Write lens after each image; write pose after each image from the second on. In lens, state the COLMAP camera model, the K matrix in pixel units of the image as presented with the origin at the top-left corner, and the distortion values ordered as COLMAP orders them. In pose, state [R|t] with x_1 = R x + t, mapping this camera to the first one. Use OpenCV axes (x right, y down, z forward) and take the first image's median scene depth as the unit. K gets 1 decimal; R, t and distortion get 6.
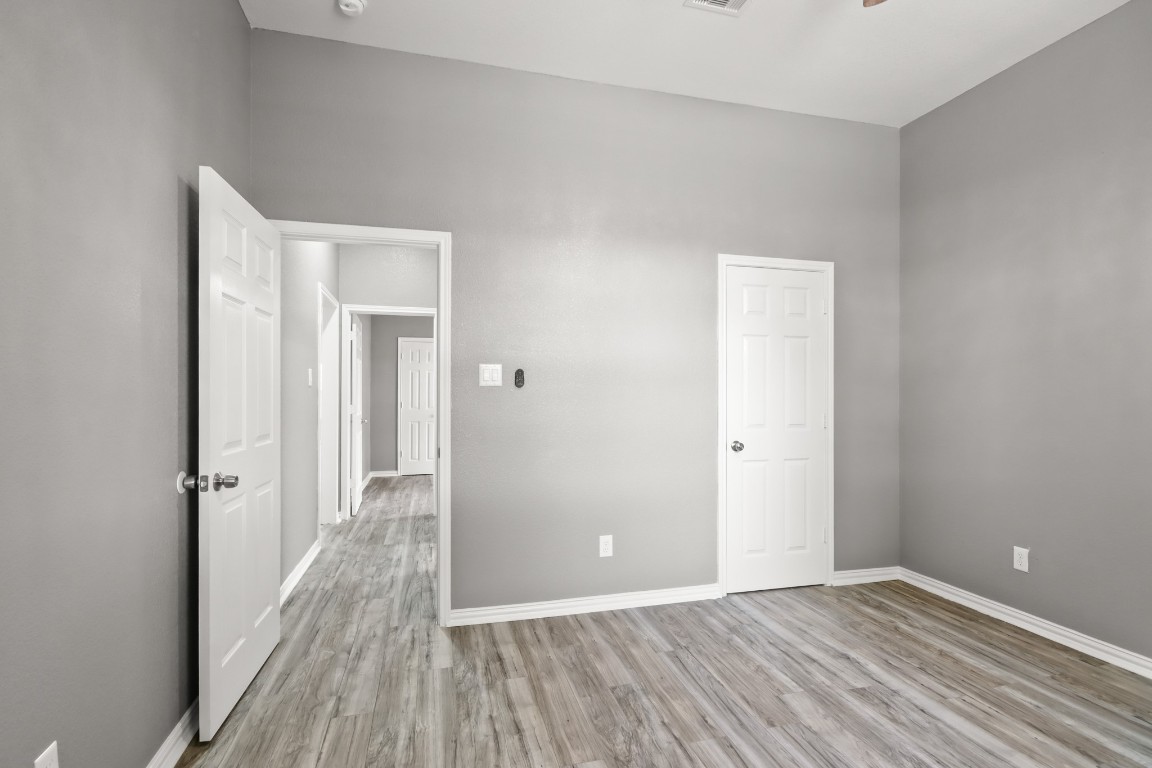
lens RADIAL K [[530.1, 0, 580.8], [0, 530.1, 381.3], [0, 0, 1]] dist [0.008956, -0.009861]
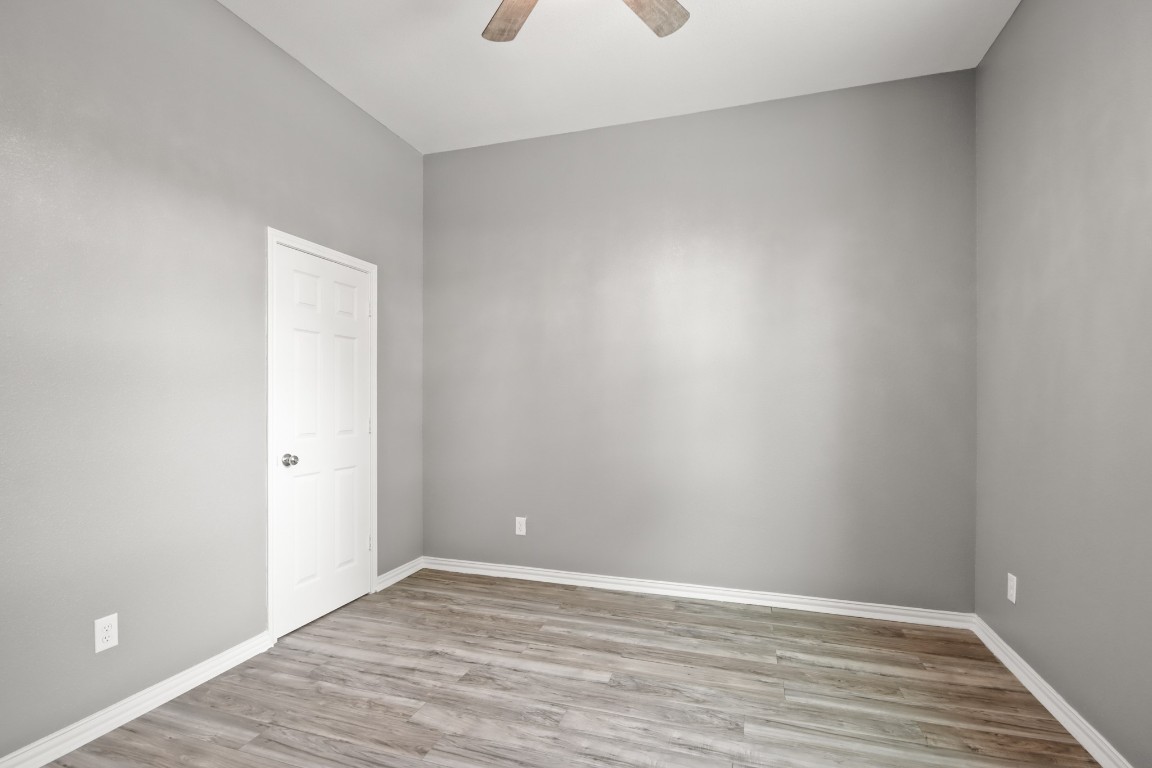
lens RADIAL K [[530.1, 0, 584.0], [0, 530.1, 388.7], [0, 0, 1]] dist [0.008956, -0.009861]
pose [[0.547293, 0.018366, 0.836740, -0.190343], [-0.025440, 0.999662, -0.005303, 0.001713], [-0.836554, -0.018385, 0.547575, 0.176395]]
